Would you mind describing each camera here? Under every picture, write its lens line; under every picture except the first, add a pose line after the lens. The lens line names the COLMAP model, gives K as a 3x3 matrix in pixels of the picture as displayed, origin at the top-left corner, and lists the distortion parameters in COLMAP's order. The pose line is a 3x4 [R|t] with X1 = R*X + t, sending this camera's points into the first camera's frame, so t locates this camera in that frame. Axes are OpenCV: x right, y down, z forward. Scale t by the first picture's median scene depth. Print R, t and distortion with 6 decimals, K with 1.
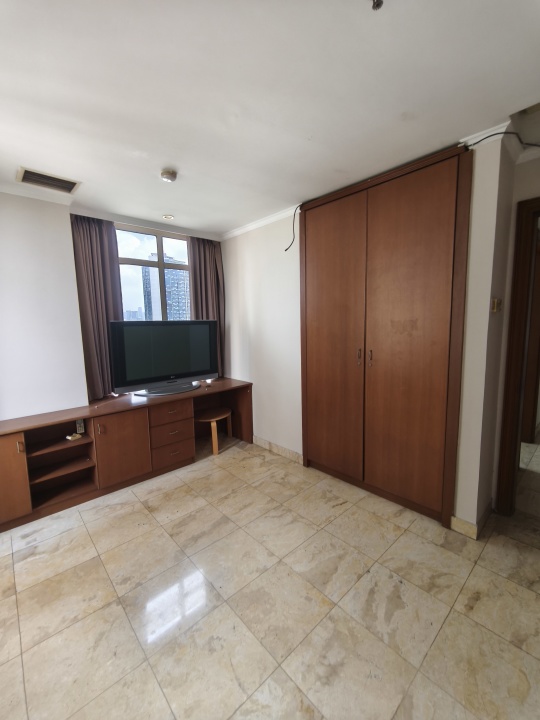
lens RADIAL K [[305.5, 0, 266.9], [0, 305.5, 358.5], [0, 0, 1]] dist [0.000076, -0.001100]
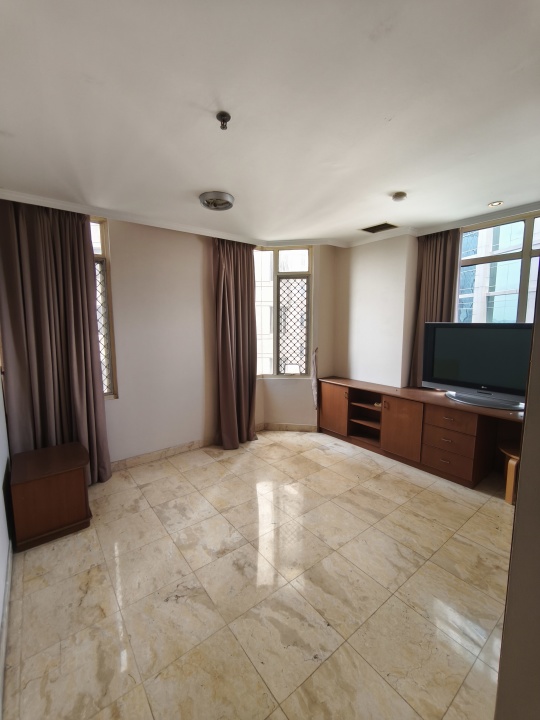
lens RADIAL K [[305.5, 0, 266.8], [0, 305.5, 358.0], [0, 0, 1]] dist [0.000076, -0.001100]
pose [[-0.084707, 0.139515, -0.986590, 0.896889], [-0.112959, 0.982421, 0.148624, -0.122932], [0.989982, 0.124033, -0.067459, 0.650011]]
